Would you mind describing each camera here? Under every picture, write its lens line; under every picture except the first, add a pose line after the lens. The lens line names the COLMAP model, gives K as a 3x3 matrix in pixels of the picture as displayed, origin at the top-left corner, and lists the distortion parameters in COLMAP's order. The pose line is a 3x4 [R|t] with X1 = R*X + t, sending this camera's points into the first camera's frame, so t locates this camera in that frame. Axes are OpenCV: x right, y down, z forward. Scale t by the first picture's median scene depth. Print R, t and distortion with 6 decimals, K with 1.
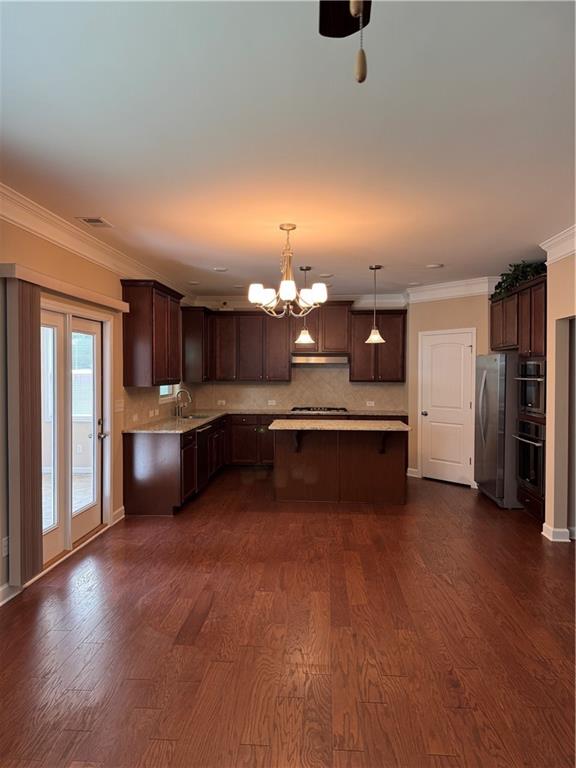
lens RADIAL K [[537.2, 0, 288.0], [0, 537.2, 382.2], [0, 0, 1]] dist [-0.000298, -0.000072]
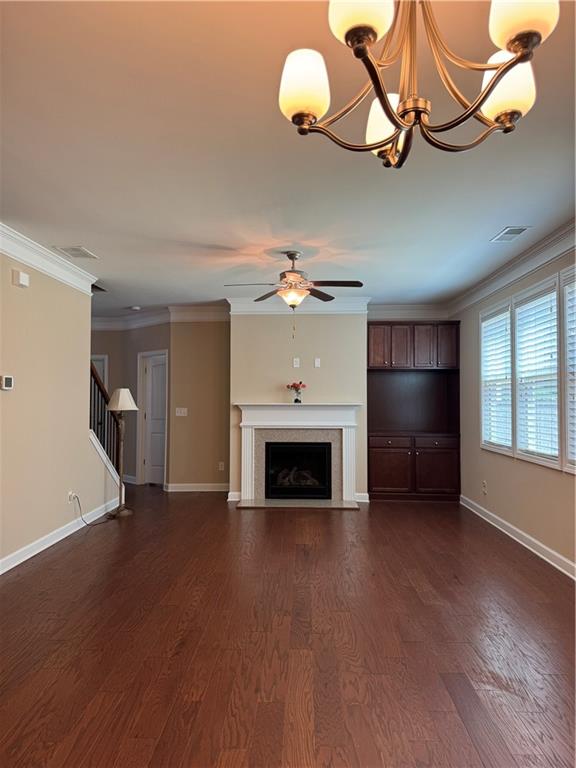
lens RADIAL K [[537.2, 0, 287.7], [0, 537.2, 384.9], [0, 0, 1]] dist [-0.000298, -0.000072]
pose [[-0.999280, -0.005449, -0.037560, 0.118675], [-0.005280, 0.999976, -0.004584, 0.011454], [0.037584, -0.004383, -0.999284, 1.947562]]
